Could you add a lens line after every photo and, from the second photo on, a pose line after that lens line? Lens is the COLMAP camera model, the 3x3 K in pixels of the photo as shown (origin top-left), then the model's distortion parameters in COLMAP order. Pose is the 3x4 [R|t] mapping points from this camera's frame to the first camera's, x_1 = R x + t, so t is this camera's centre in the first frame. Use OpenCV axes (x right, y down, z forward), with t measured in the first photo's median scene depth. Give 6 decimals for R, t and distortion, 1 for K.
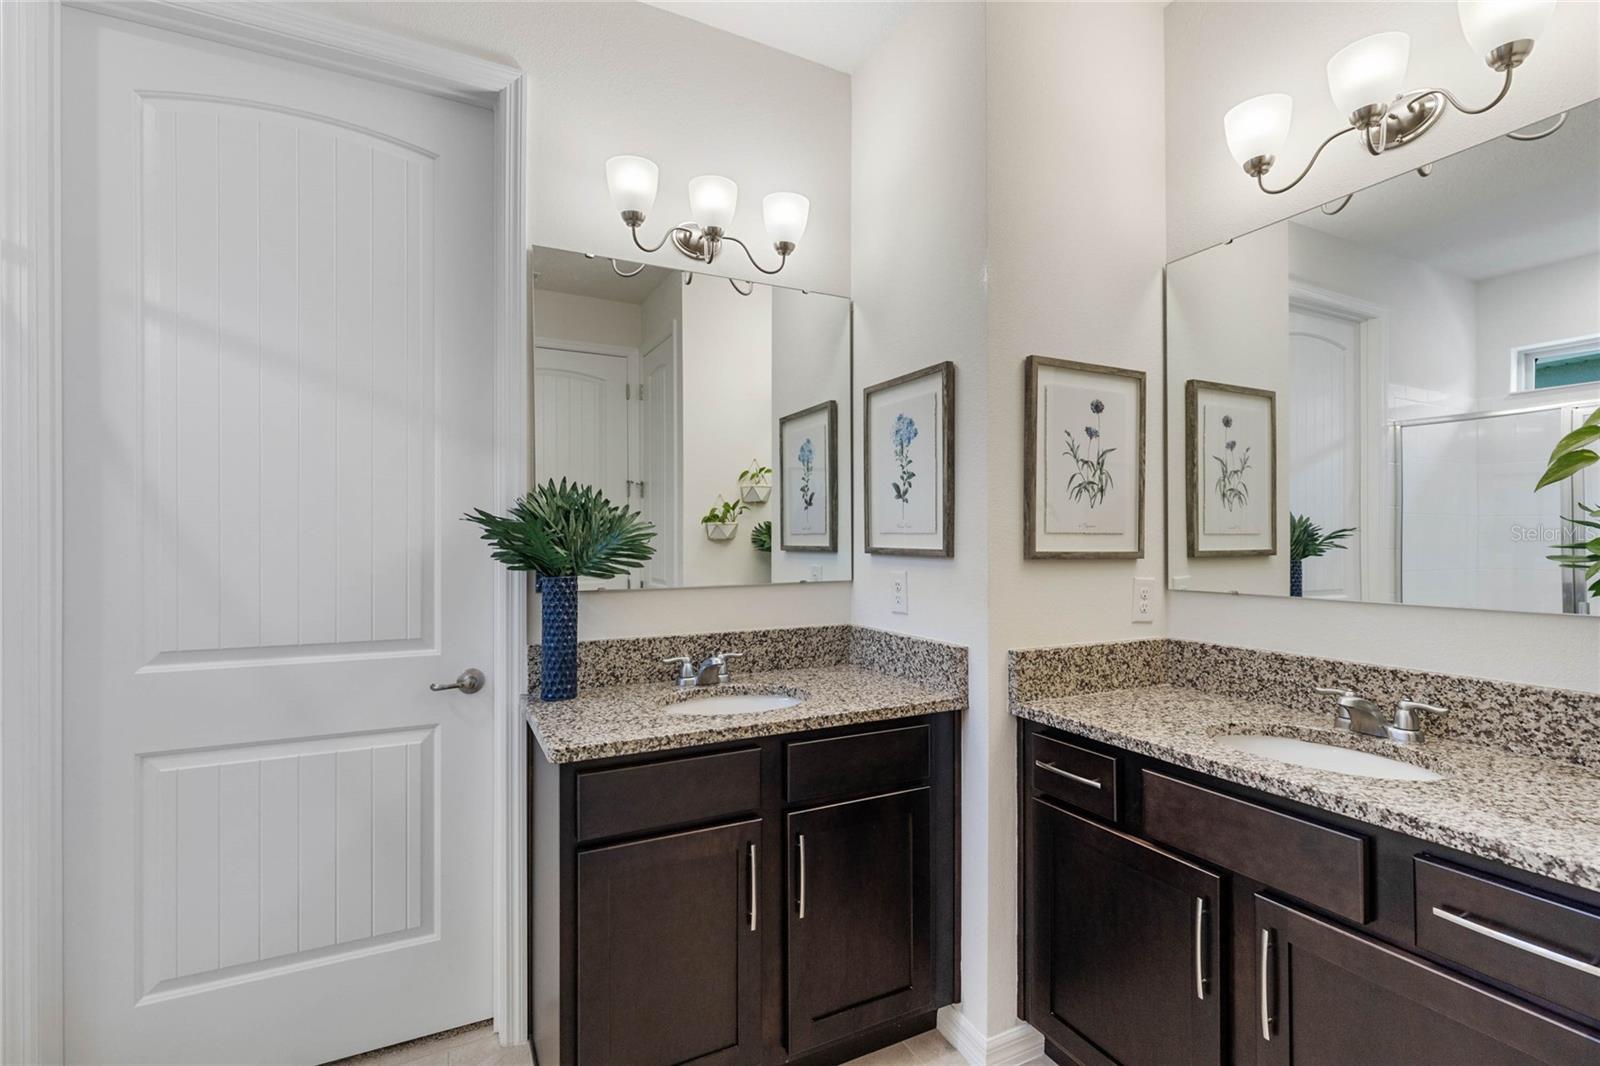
lens RADIAL K [[724.2, 0, 797.8], [0, 724.2, 530.2], [0, 0, 1]] dist [0.004134, 0.000311]
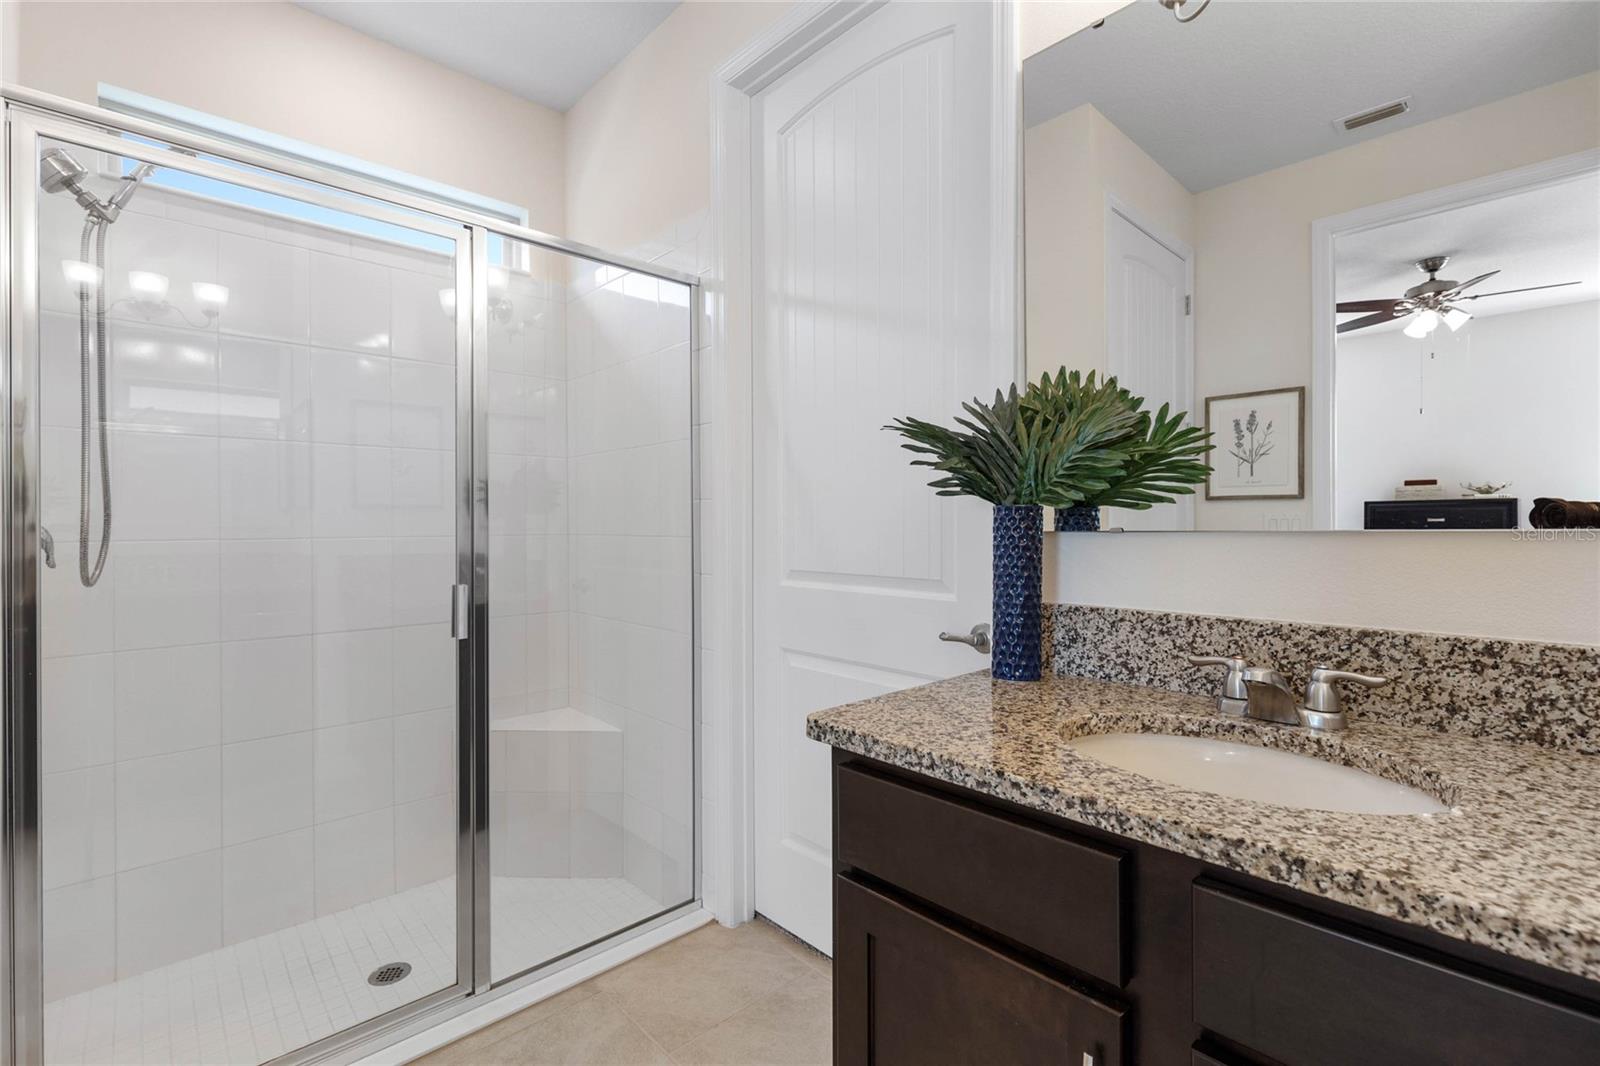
lens RADIAL K [[719.7, 0, 800.0], [0, 719.7, 522.4], [0, 0, 1]] dist [-0.000904, -0.000684]
pose [[0.275340, -0.004462, -0.961337, 0.273445], [0.016063, 0.999871, -0.000040, 0.072385], [0.961213, -0.015431, 0.275376, 0.570316]]
